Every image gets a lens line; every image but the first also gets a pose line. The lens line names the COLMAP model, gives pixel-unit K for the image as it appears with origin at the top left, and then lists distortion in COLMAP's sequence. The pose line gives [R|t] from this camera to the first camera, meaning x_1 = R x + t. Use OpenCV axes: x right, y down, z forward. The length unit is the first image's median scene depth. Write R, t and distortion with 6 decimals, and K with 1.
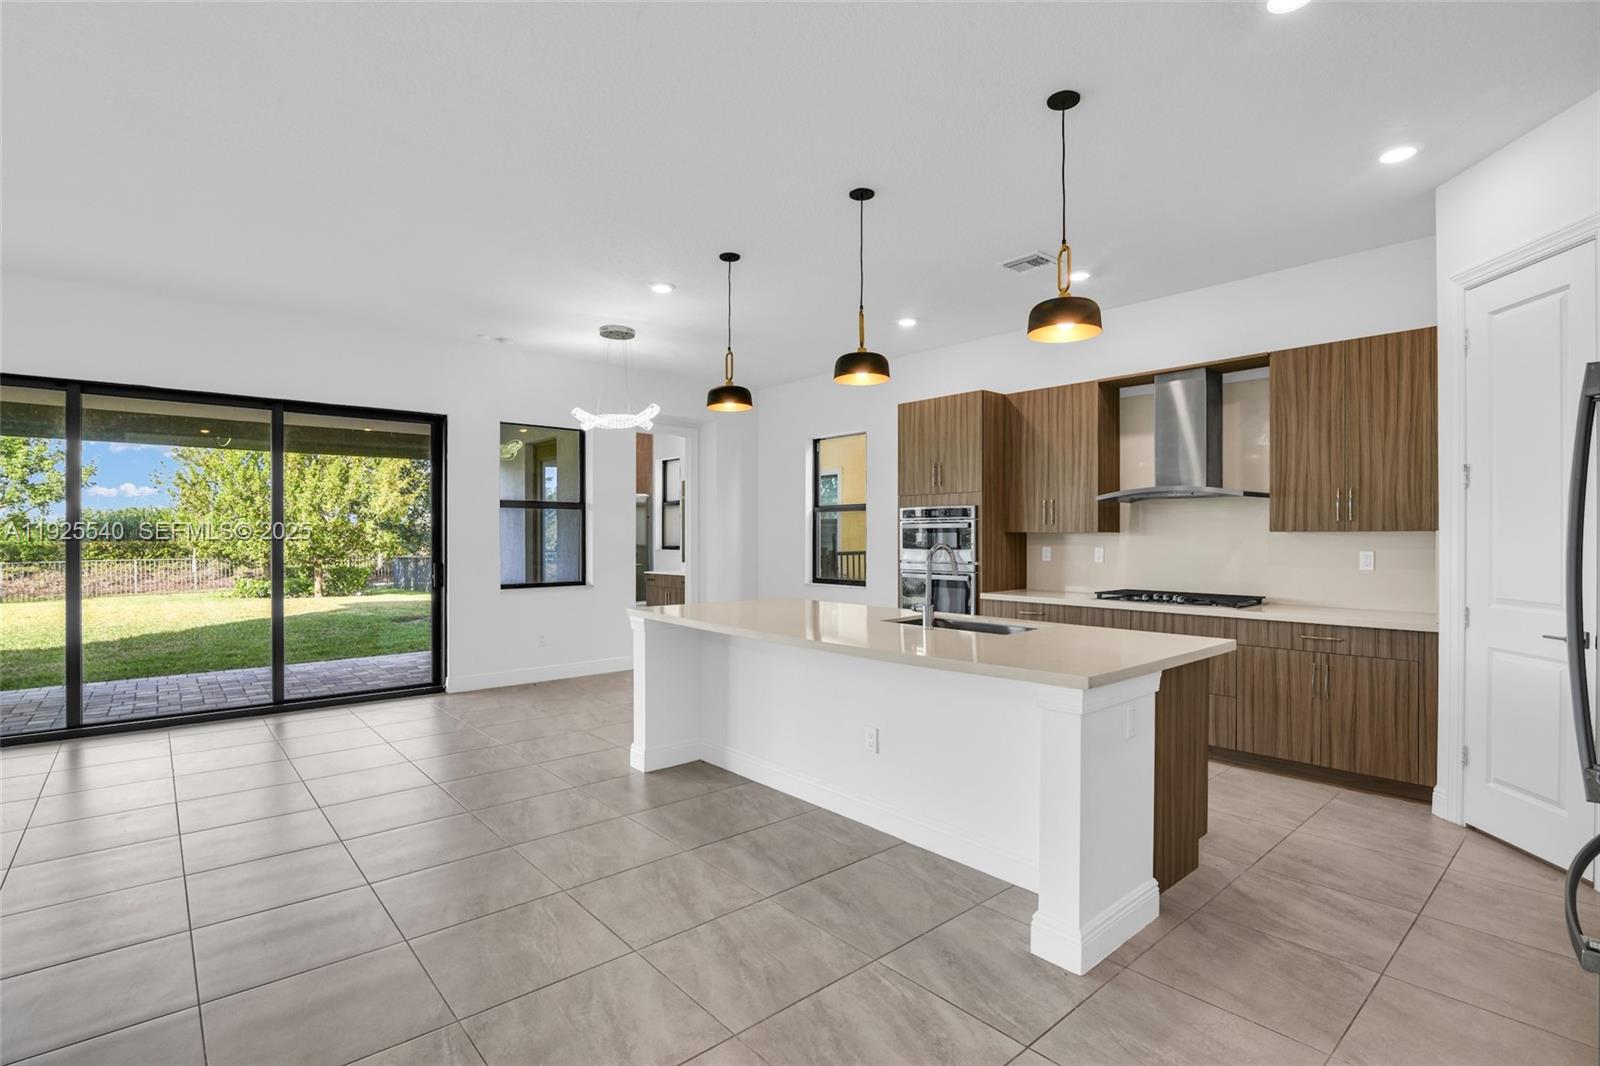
lens RADIAL K [[759.6, 0, 824.4], [0, 759.6, 538.4], [0, 0, 1]] dist [-0.017054, 0.000364]
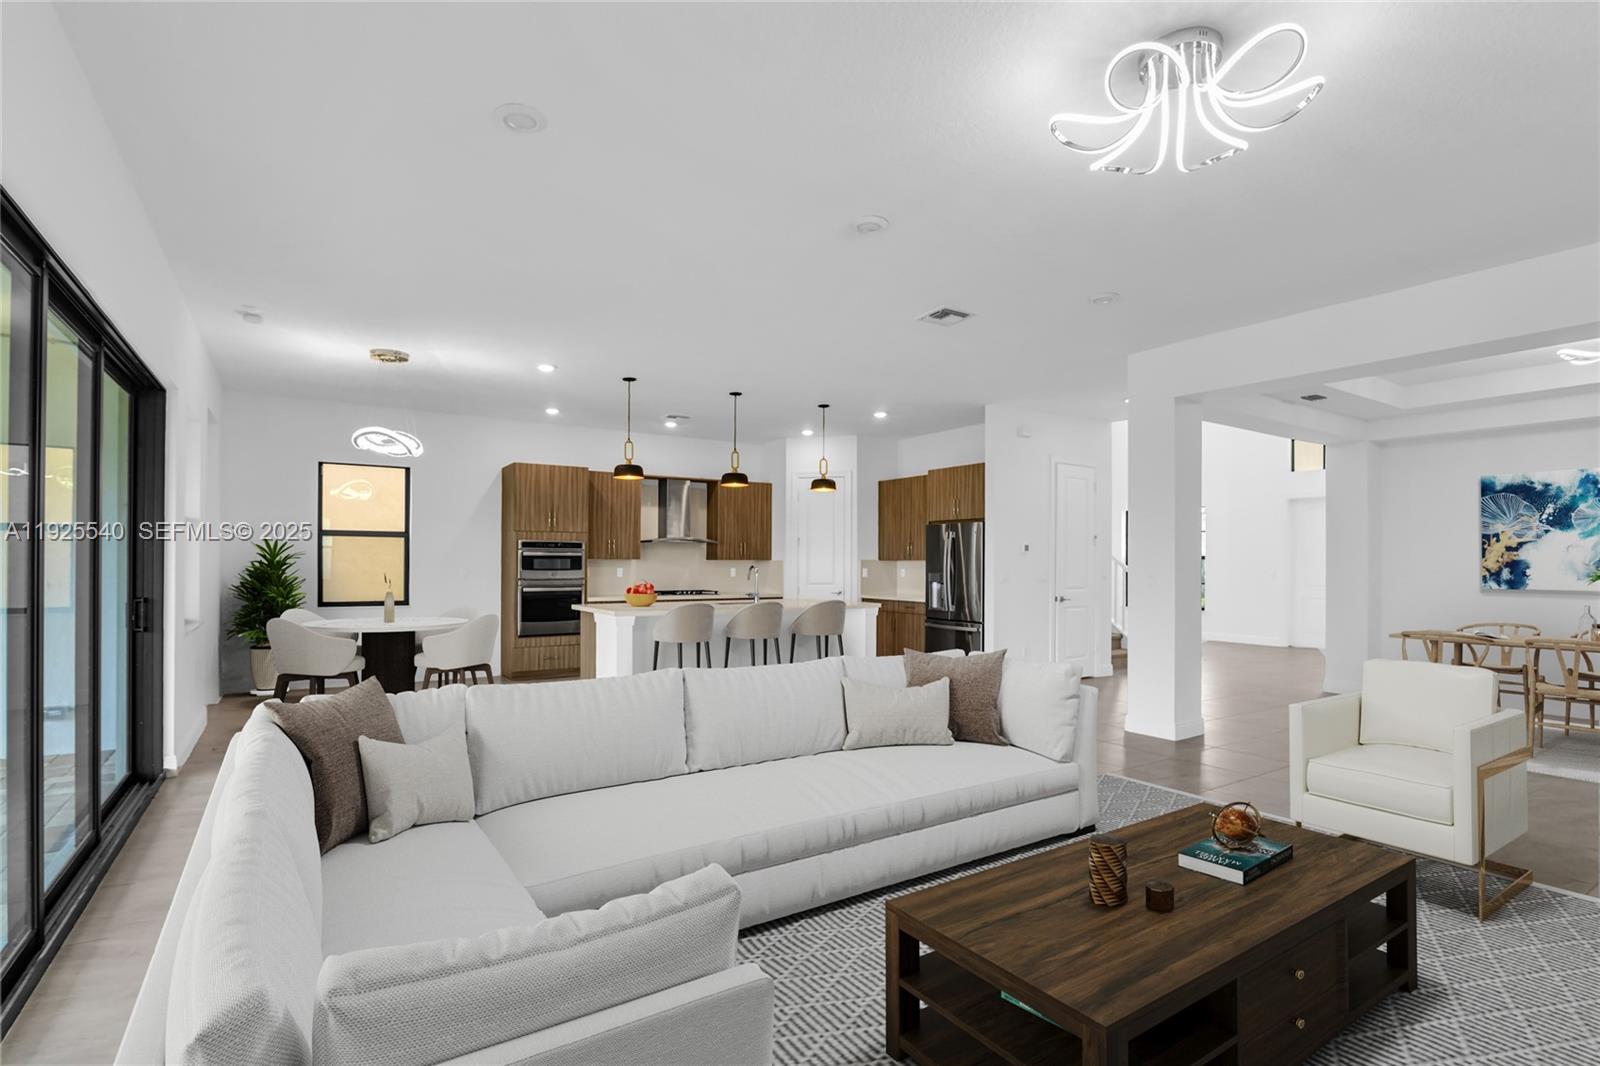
lens RADIAL K [[744.9, 0, 776.3], [0, 744.9, 539.0], [0, 0, 1]] dist [-0.020500, -0.000404]
pose [[0.174333, 0.030814, 0.984204, -1.577073], [-0.002418, 0.999521, -0.030865, -0.003755], [-0.984684, 0.003001, 0.174324, 0.452802]]
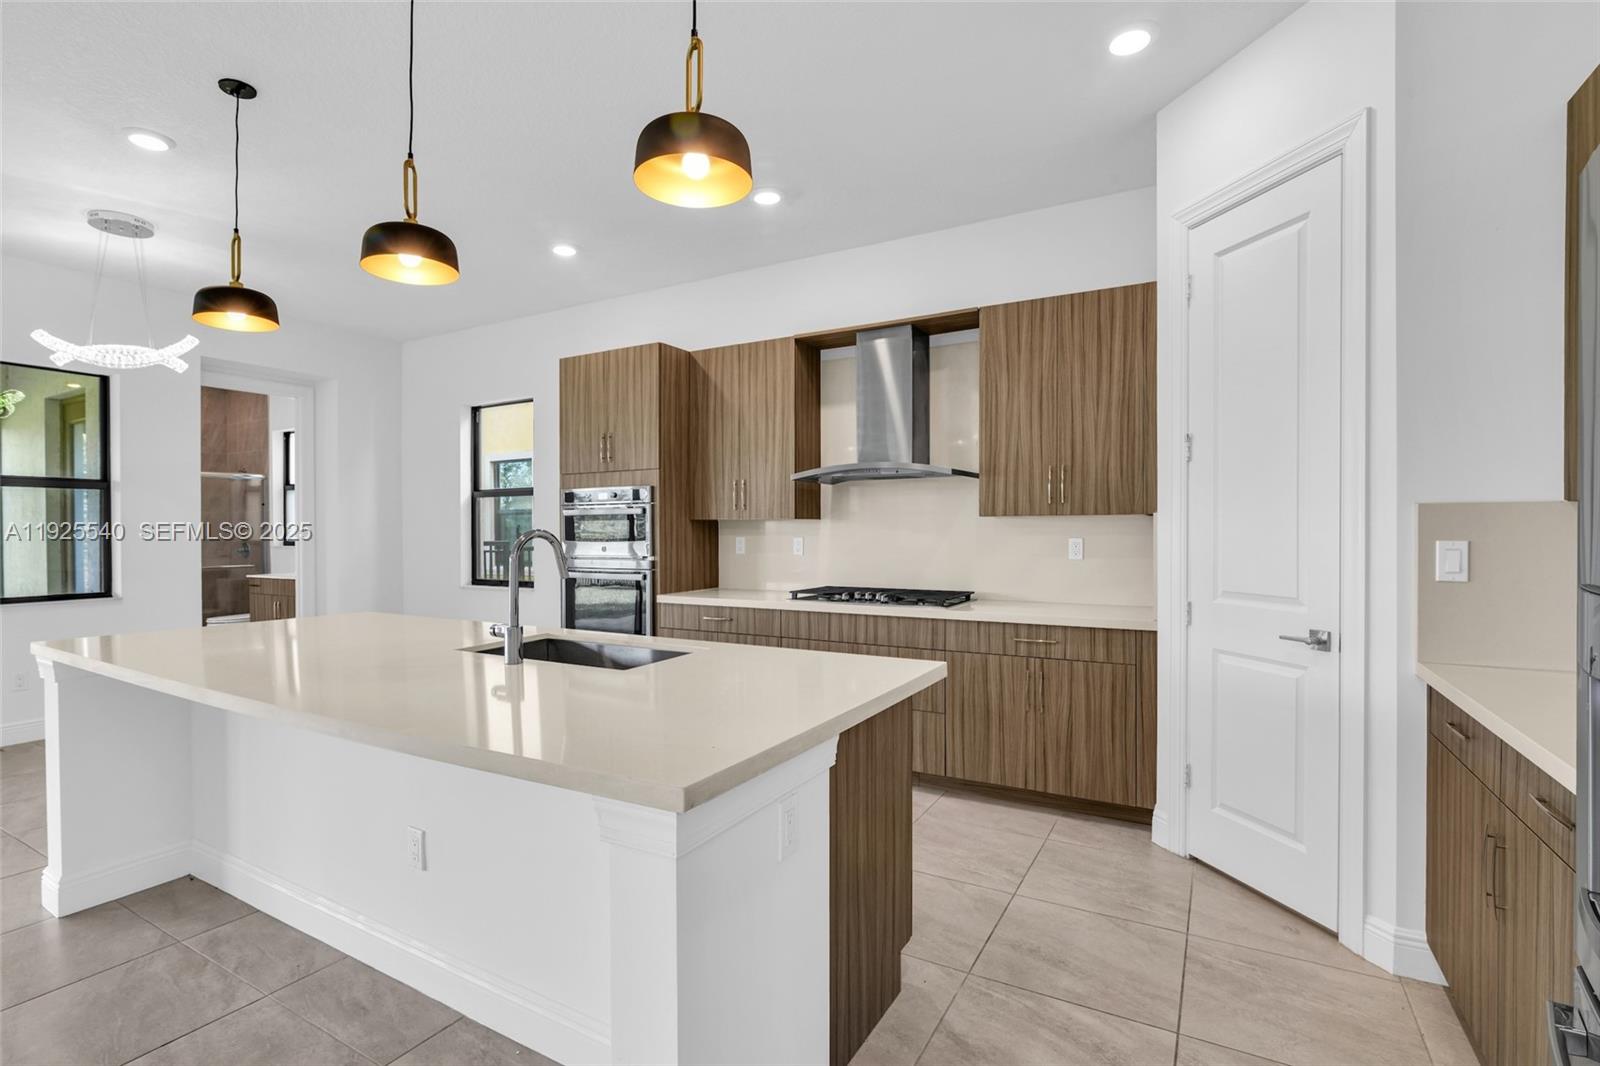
lens RADIAL K [[743.5, 0, 802.9], [0, 743.5, 540.2], [0, 0, 1]] dist [-0.011669, 0.000067]
pose [[0.950729, -0.007632, 0.309930, 0.137642], [0.004708, 0.999937, 0.010181, 0.008402], [-0.309988, -0.008220, 0.950705, 0.260289]]
